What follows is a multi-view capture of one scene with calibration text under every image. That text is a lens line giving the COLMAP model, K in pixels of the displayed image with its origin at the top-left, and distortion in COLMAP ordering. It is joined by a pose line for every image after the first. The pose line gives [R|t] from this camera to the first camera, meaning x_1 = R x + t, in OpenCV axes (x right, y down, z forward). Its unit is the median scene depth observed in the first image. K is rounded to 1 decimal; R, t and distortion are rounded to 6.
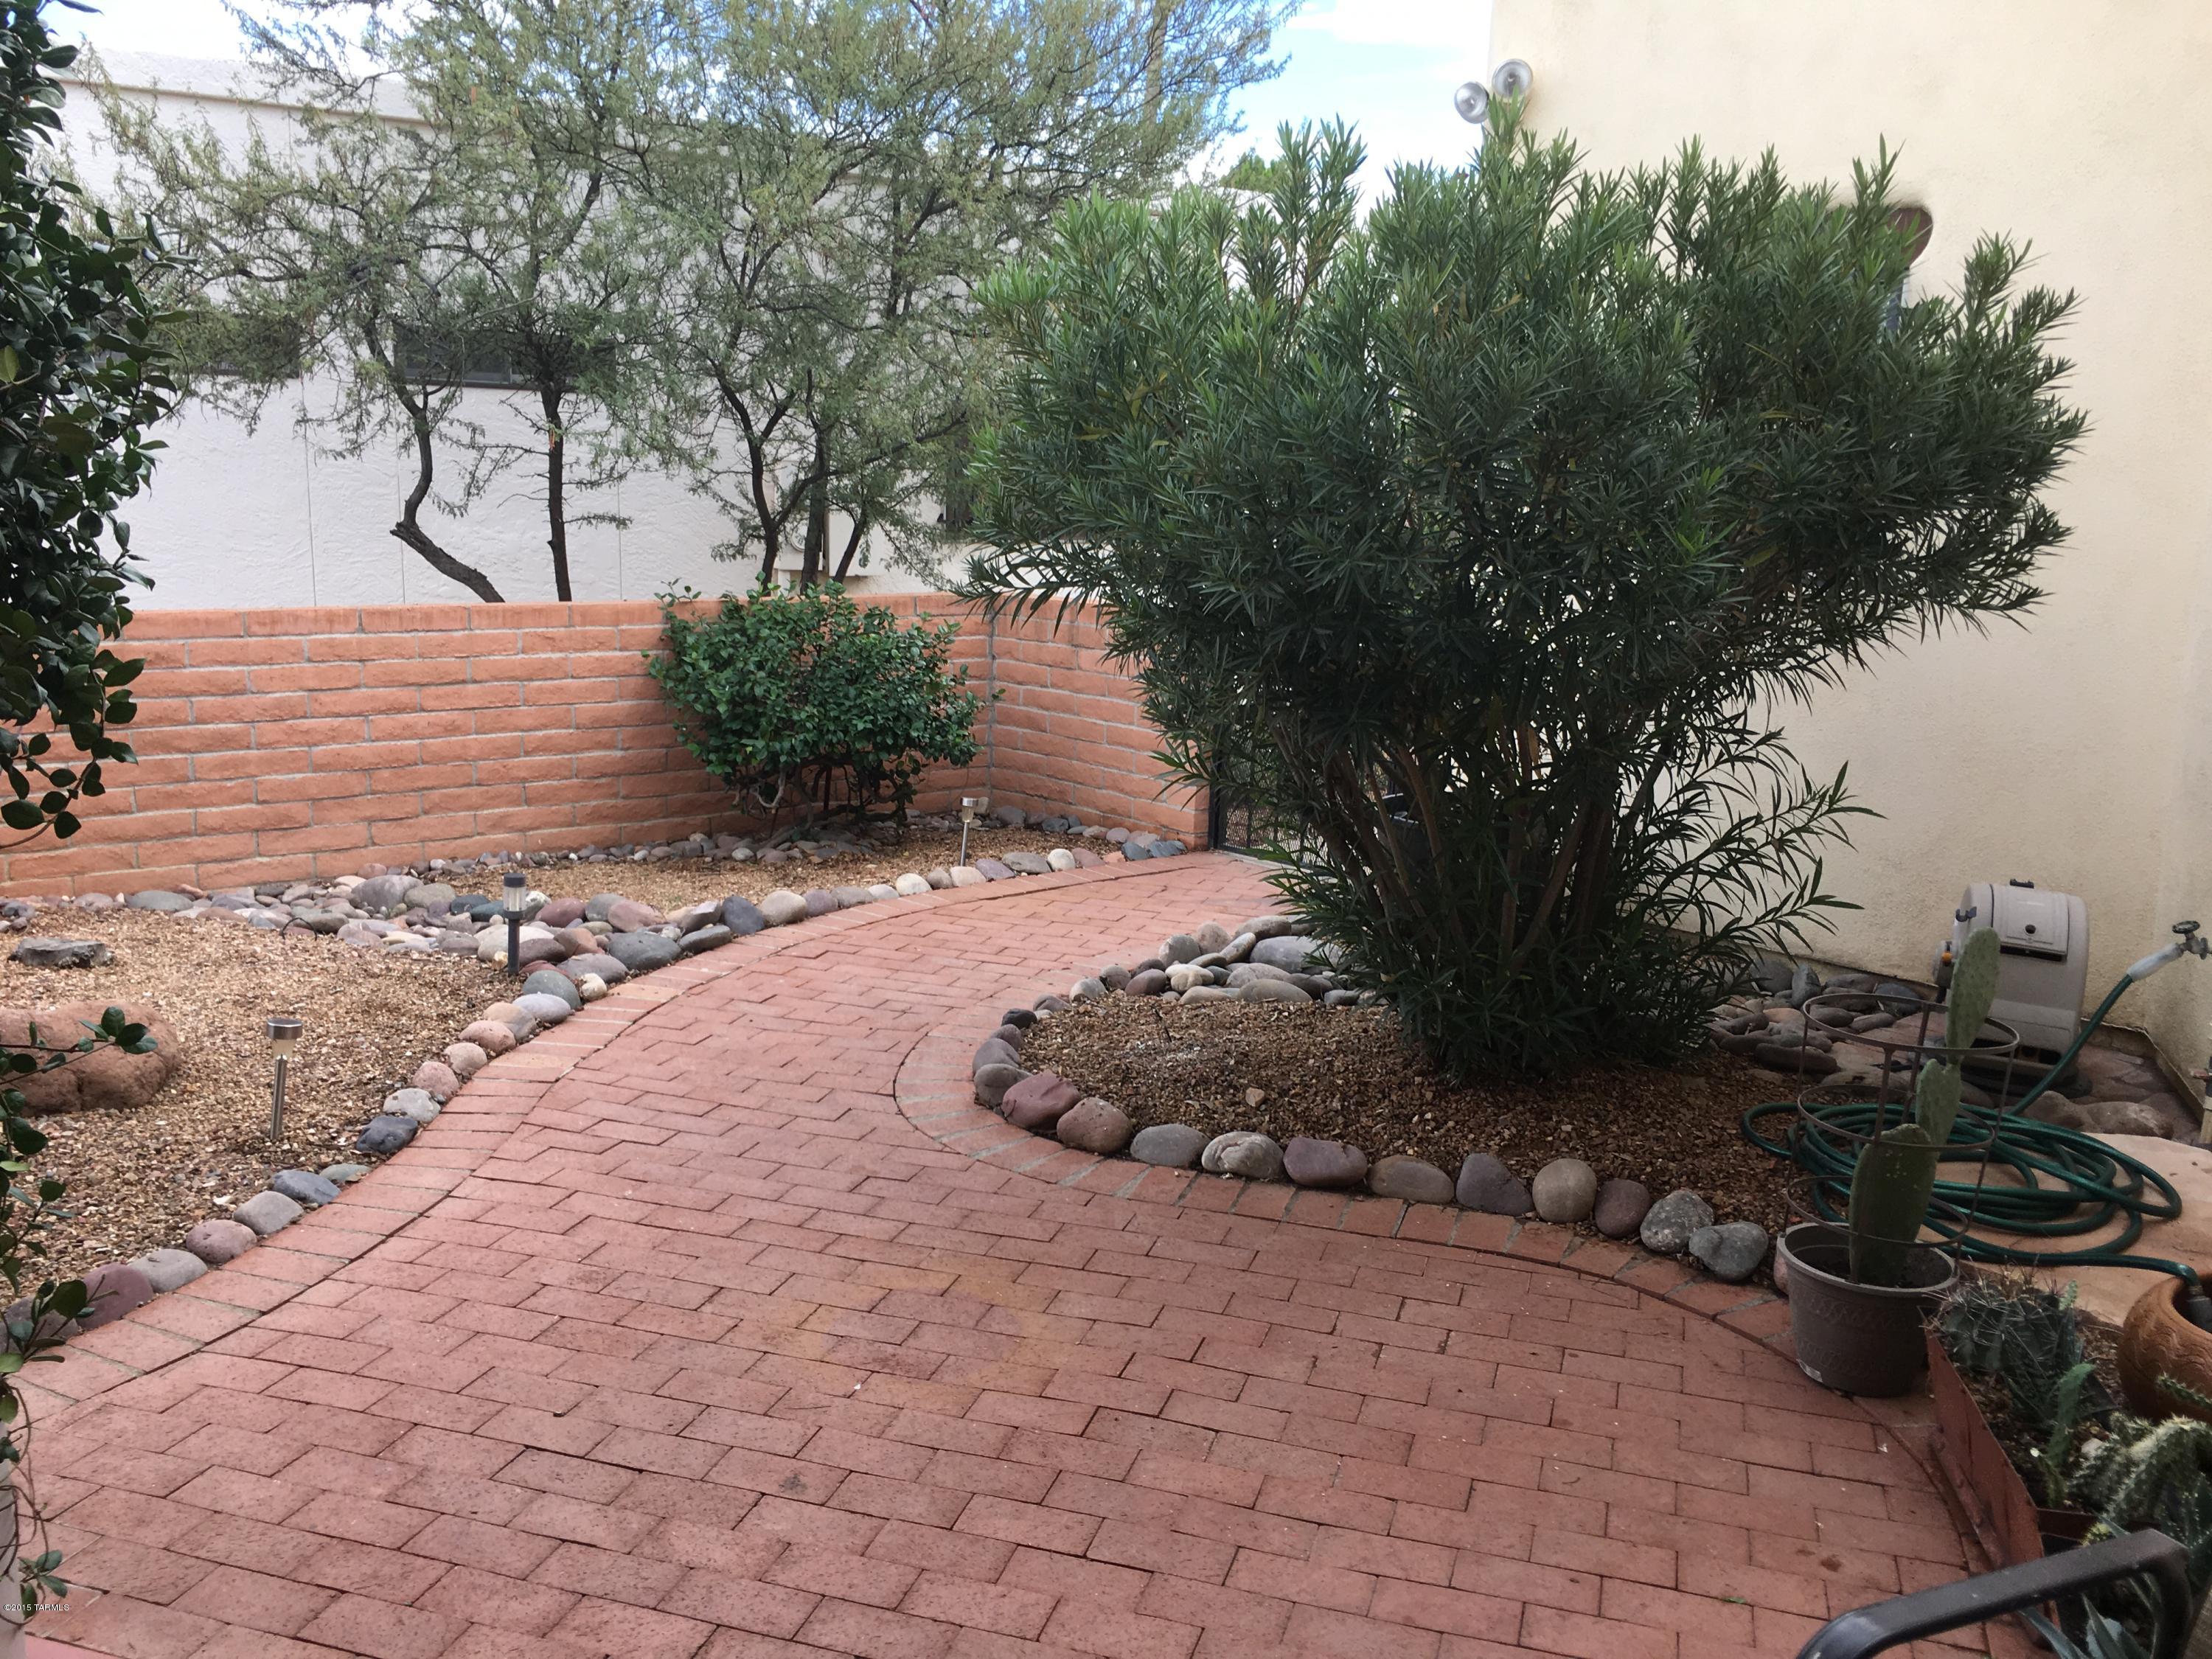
lens RADIAL K [[1921.7, 0, 1110.4], [0, 1921.7, 830.1], [0, 0, 1]] dist [0.002946, 0.003418]
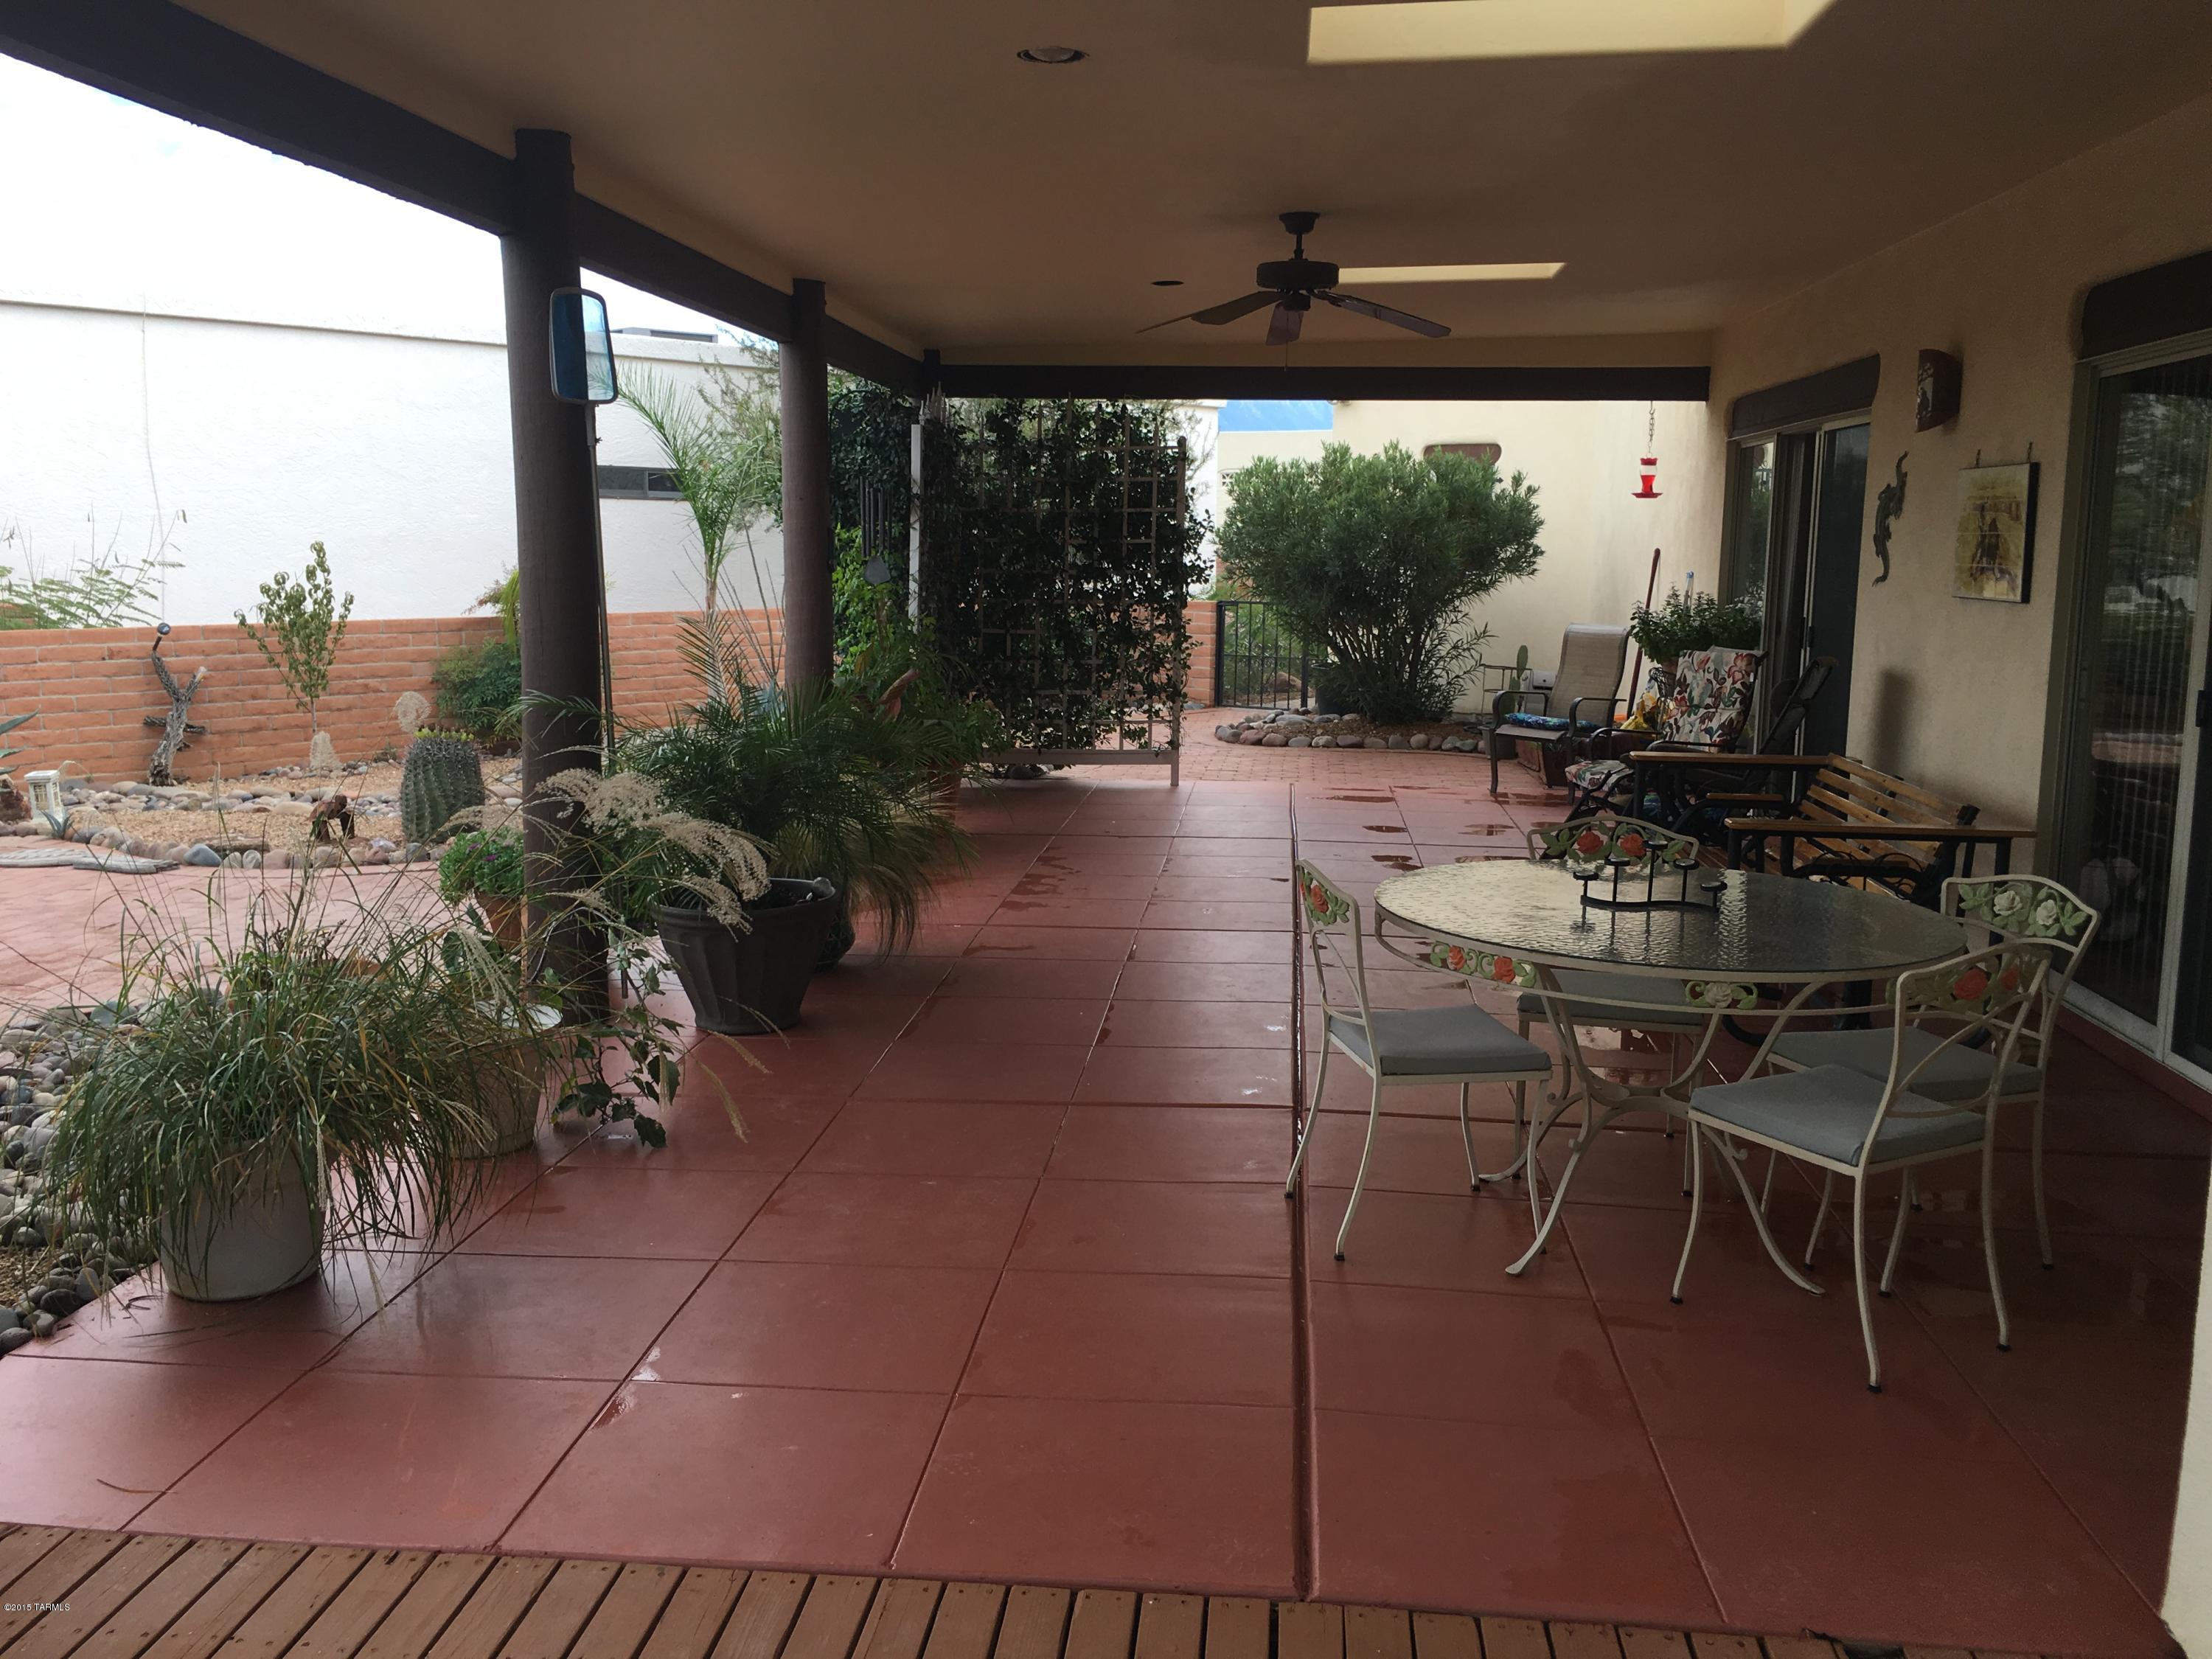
lens RADIAL K [[1921.7, 0, 1102.2], [0, 1921.7, 831.2], [0, 0, 1]] dist [0.002946, 0.003418]
pose [[0.982975, -0.047817, 0.177409, -0.968912], [0.053469, 0.998199, -0.027211, 0.419347], [-0.175788, 0.036234, 0.983761, -2.358226]]
